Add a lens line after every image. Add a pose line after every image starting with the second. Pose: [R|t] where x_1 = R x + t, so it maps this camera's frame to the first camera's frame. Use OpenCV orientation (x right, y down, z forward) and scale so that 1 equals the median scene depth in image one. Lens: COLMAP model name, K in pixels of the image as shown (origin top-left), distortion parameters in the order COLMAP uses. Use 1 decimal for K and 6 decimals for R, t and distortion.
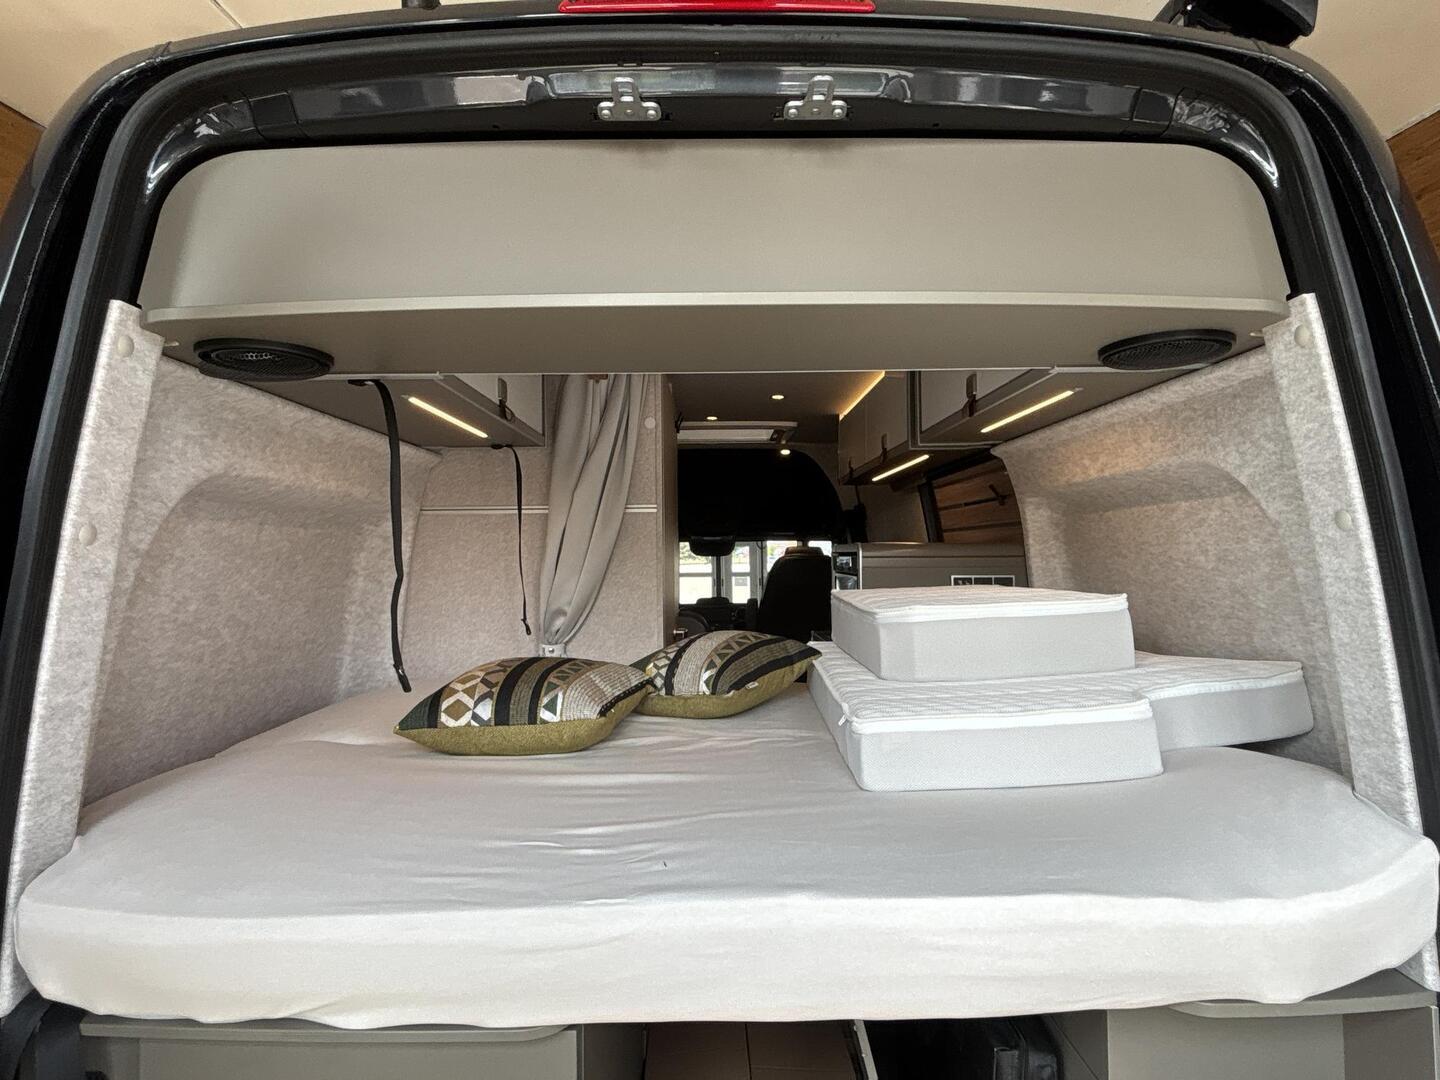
lens RADIAL K [[743.0, 0, 720.0], [0, 743.0, 540.0], [0, 0, 1]] dist [-0.024498, -0.001419]
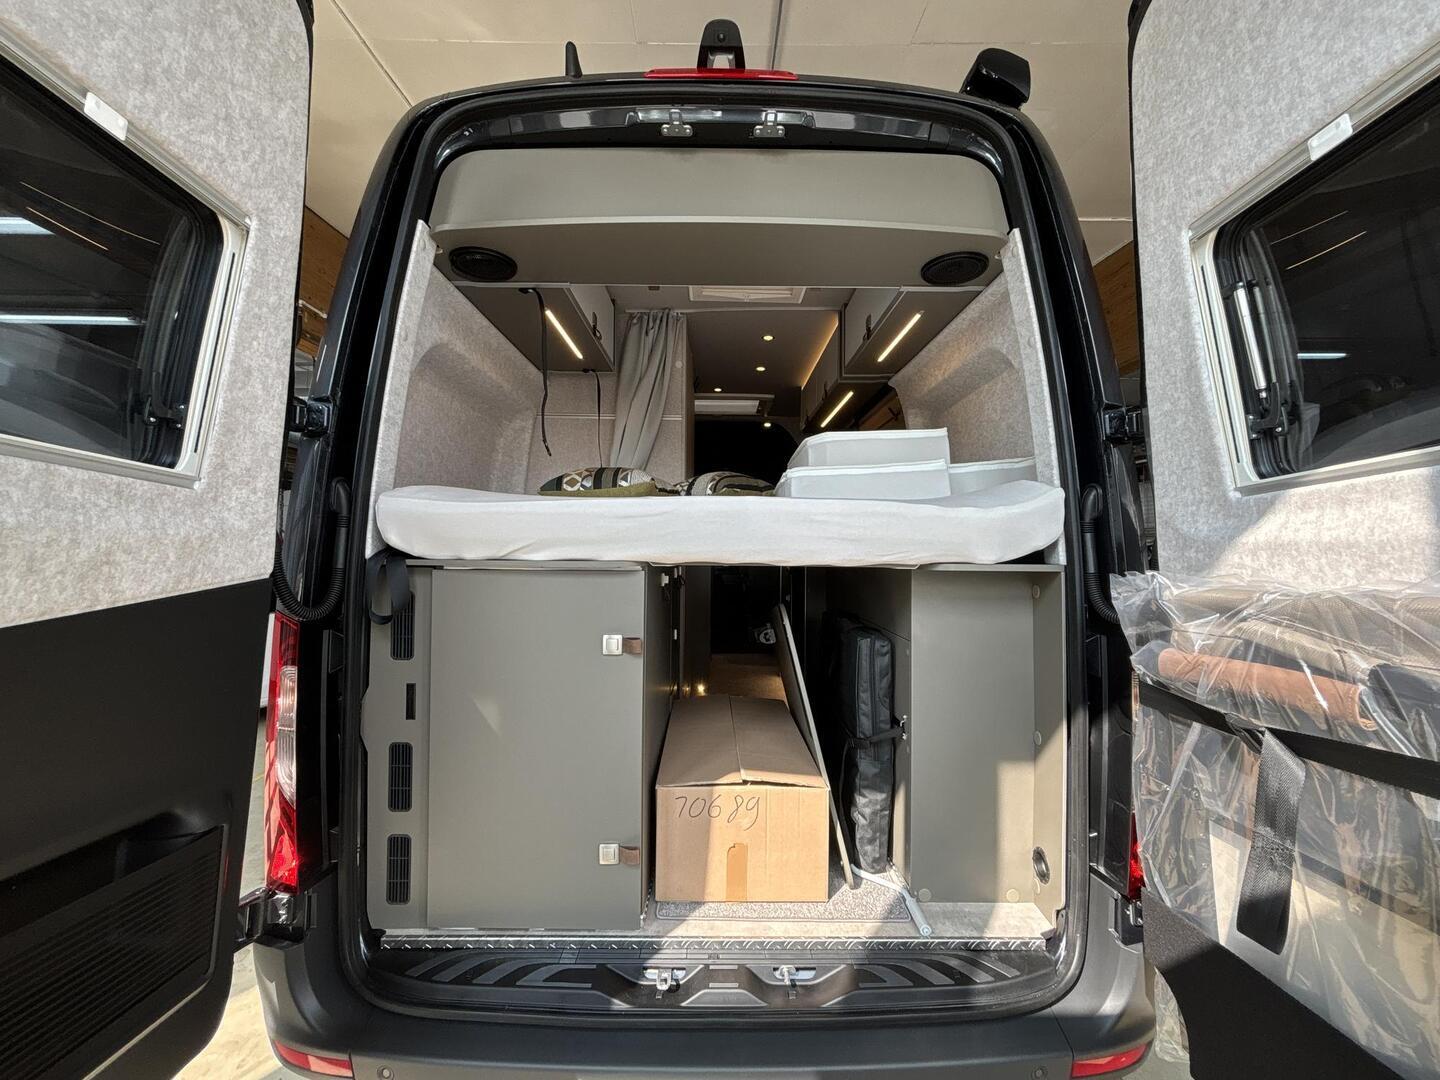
lens RADIAL K [[587.2, 0, 722.3], [0, 587.2, 584.5], [0, 0, 1]] dist [-0.001249, -0.022269]
pose [[0.999831, 0.018111, -0.003210, 0.021276], [-0.018035, 0.999585, 0.022480, 0.452523], [0.003615, -0.022419, 0.999742, -0.451715]]
